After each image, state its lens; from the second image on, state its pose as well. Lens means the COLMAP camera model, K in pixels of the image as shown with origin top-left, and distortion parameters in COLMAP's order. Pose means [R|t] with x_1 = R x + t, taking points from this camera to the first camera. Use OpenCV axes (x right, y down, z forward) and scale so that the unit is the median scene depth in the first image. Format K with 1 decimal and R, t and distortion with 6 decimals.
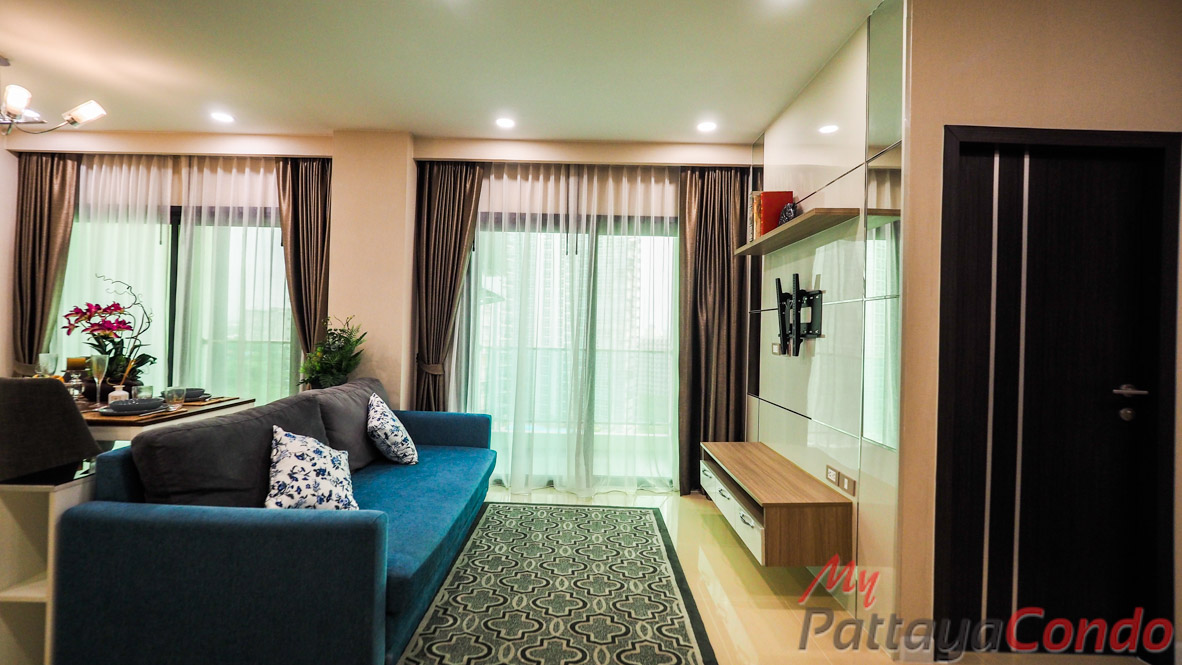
lens RADIAL K [[498.2, 0, 574.8], [0, 498.2, 329.5], [0, 0, 1]] dist [0.000042, -0.000213]
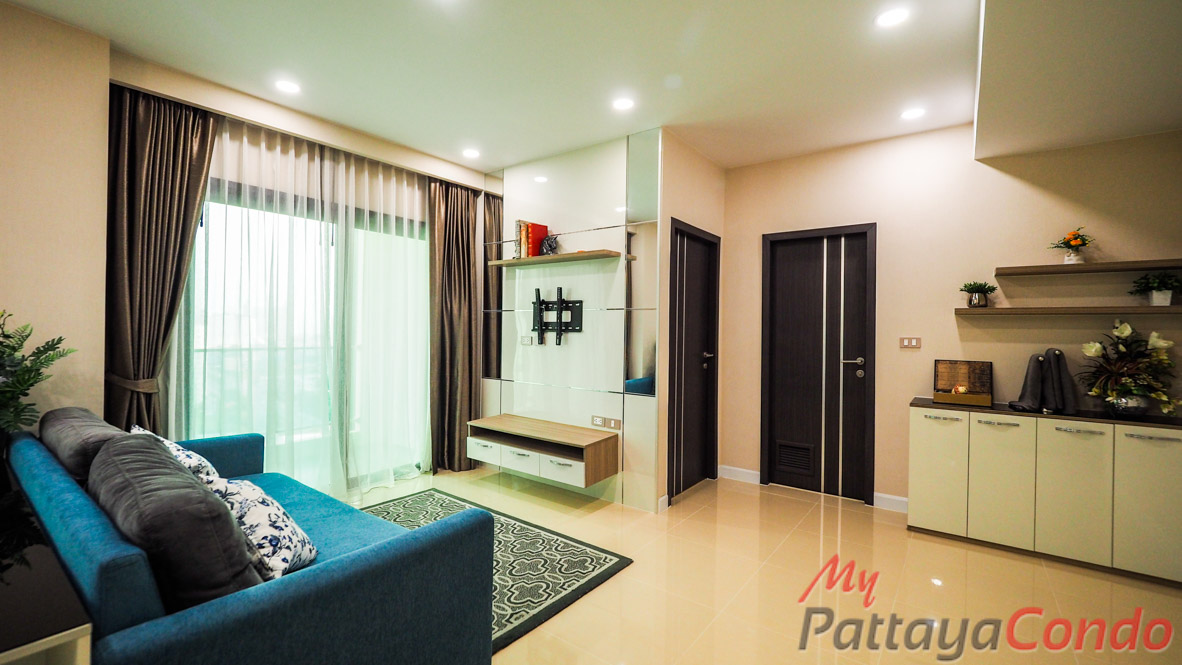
lens RADIAL K [[501.7, 0, 579.3], [0, 501.7, 324.4], [0, 0, 1]] dist [-0.000774, -0.000319]
pose [[0.597421, -0.013781, 0.801809, -0.509857], [-0.004139, 0.999786, 0.020268, -0.027438], [-0.801917, -0.015427, 0.597236, 0.078337]]
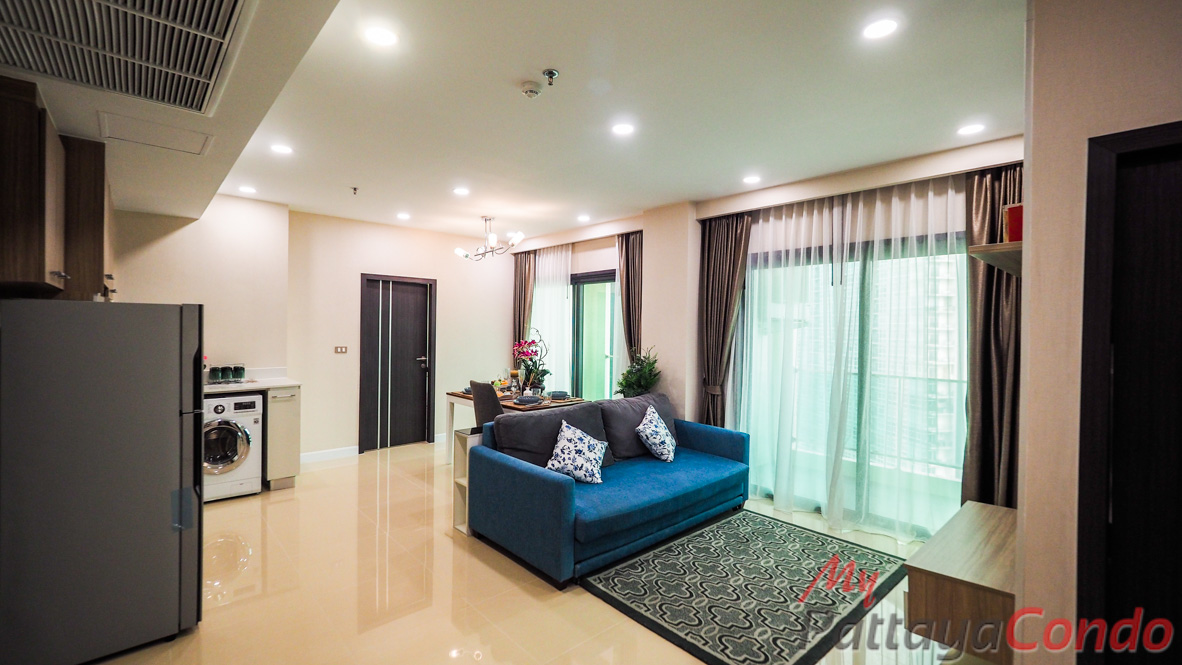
lens RADIAL K [[501.7, 0, 579.3], [0, 501.7, 324.4], [0, 0, 1]] dist [-0.000774, -0.000319]
pose [[0.675468, -0.020787, -0.737096, 0.417423], [0.006042, 0.999725, -0.022656, -0.055238], [0.737364, 0.010850, 0.675408, -0.068075]]
